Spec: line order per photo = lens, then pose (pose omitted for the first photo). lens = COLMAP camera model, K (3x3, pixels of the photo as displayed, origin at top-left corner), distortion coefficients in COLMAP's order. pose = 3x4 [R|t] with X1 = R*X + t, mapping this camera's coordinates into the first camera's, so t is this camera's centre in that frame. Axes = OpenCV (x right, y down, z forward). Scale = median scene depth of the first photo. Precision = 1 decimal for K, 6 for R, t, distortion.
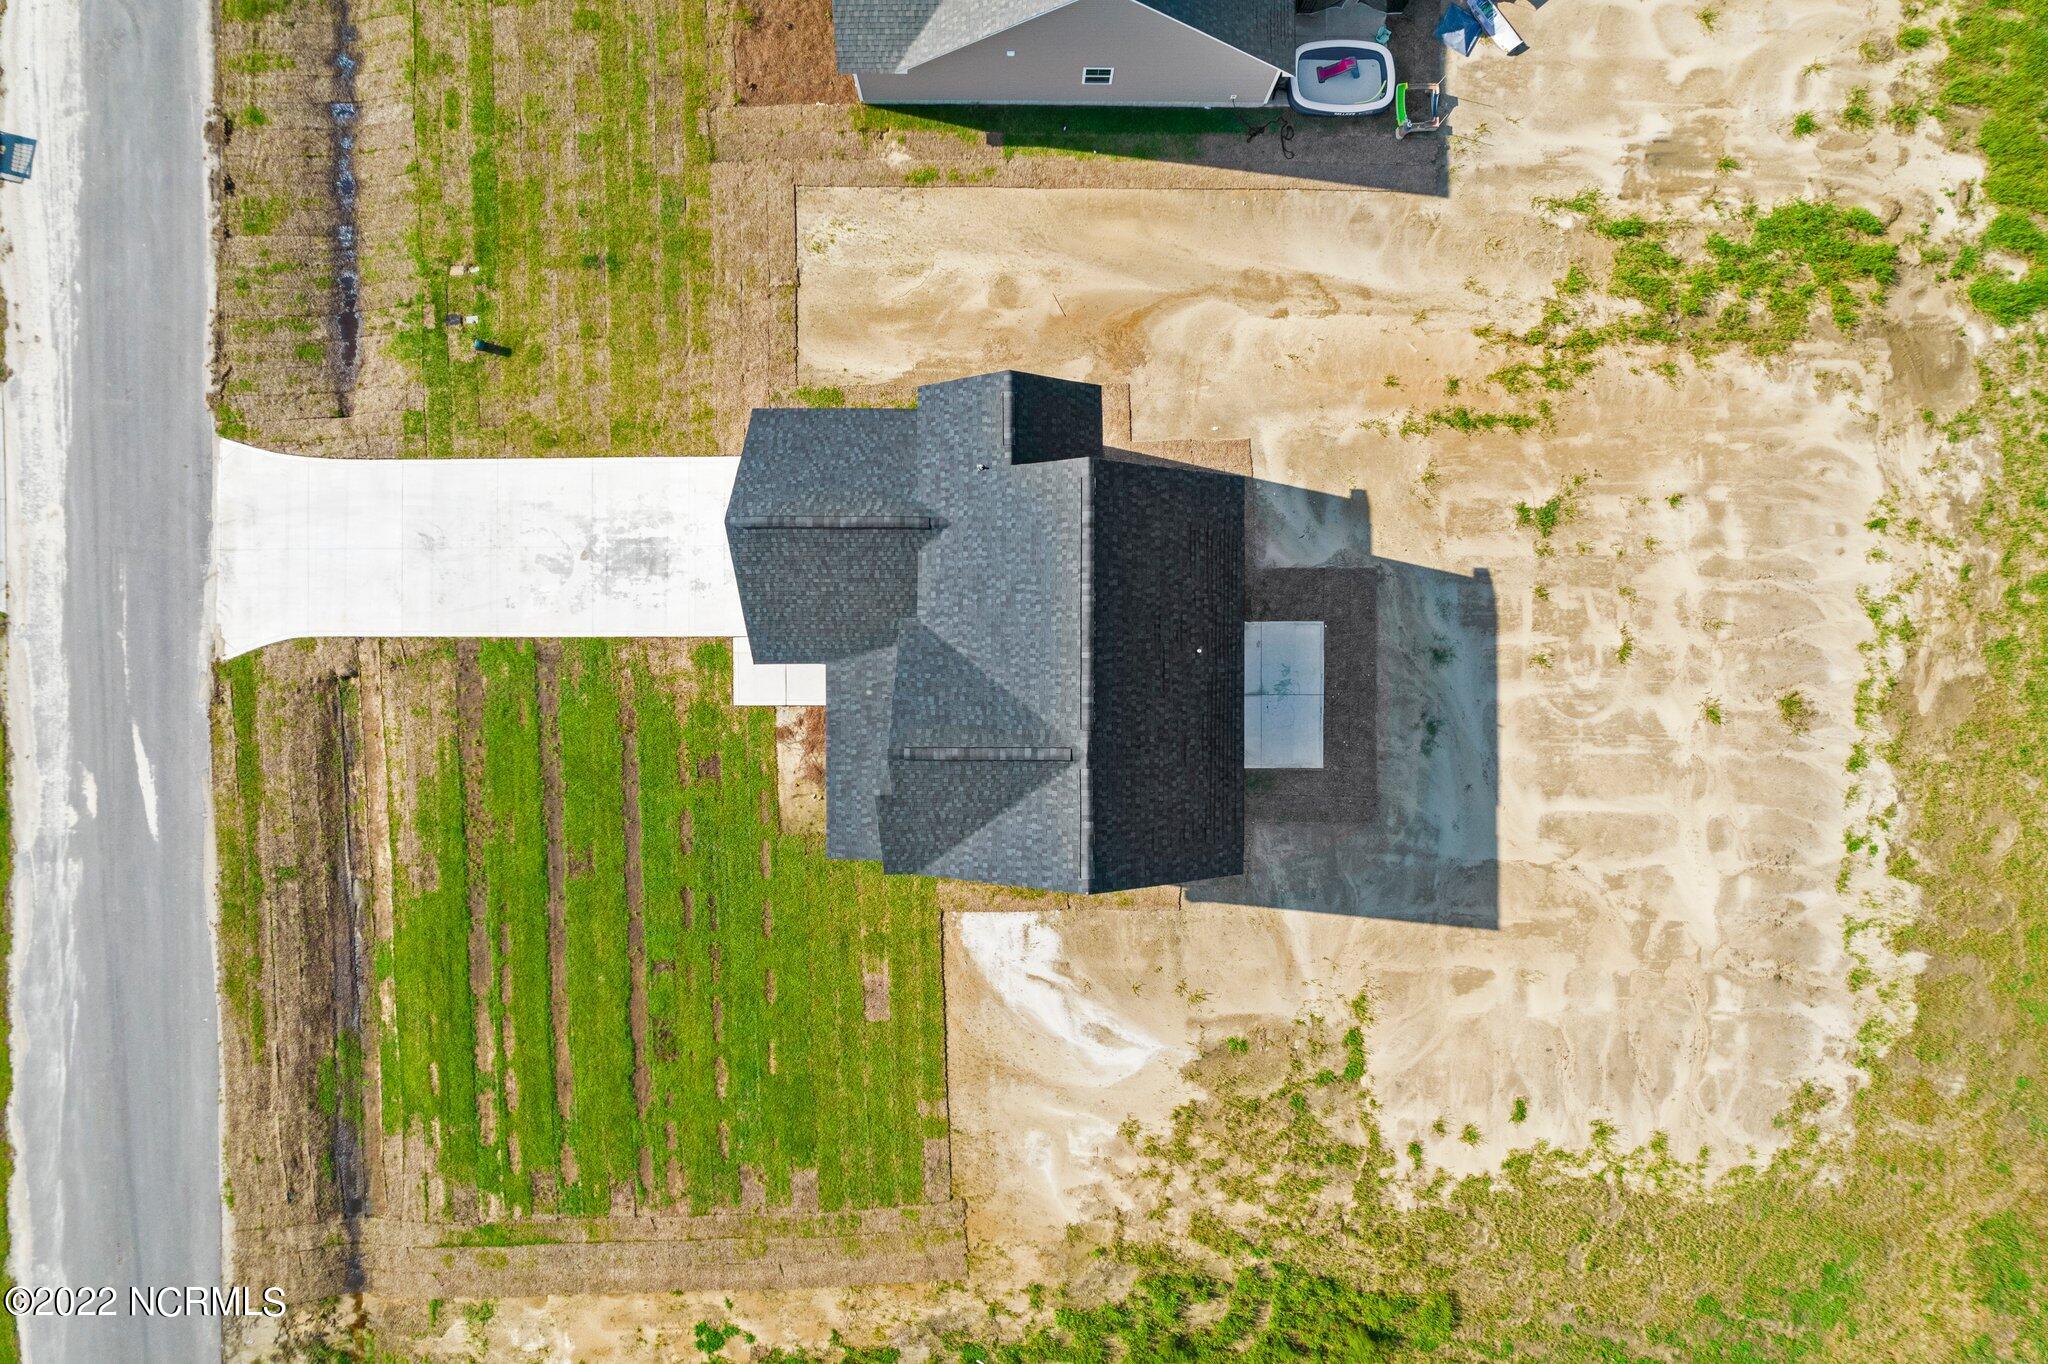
lens RADIAL K [[1306.6, 0, 1018.3], [0, 1306.6, 688.2], [0, 0, 1]] dist [-0.070523, 0.057031]
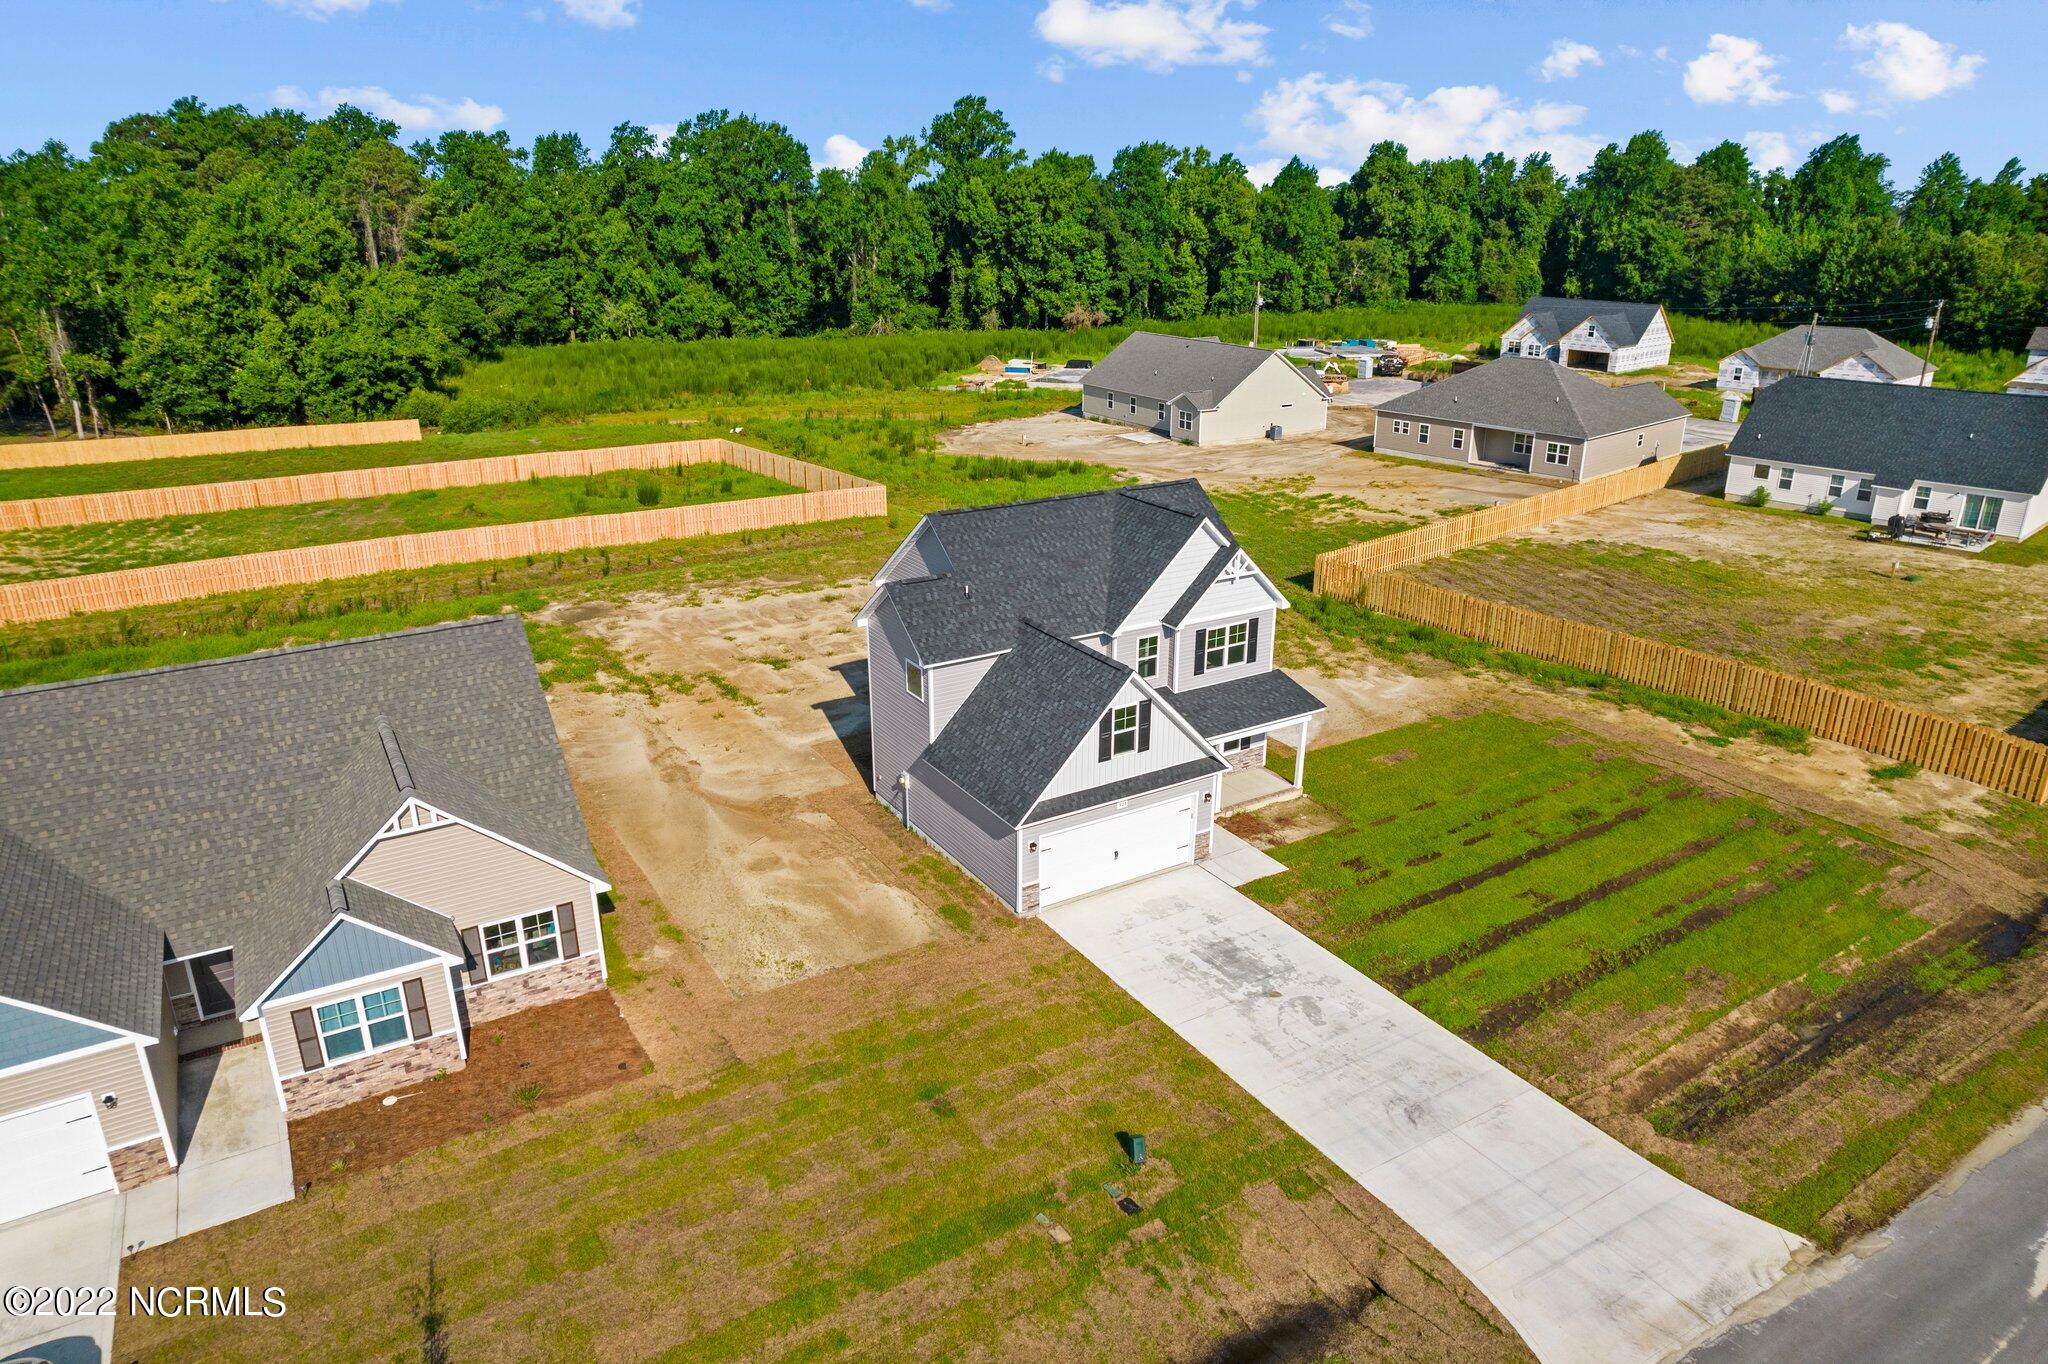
lens RADIAL K [[1306.6, 0, 1026.3], [0, 1306.6, 681.7], [0, 0, 1]] dist [-0.070523, 0.057031]
pose [[-0.521760, -0.303967, 0.797101, -0.813773], [0.853058, -0.194319, 0.484286, -0.568079], [0.007685, 0.932654, 0.360689, 0.525180]]
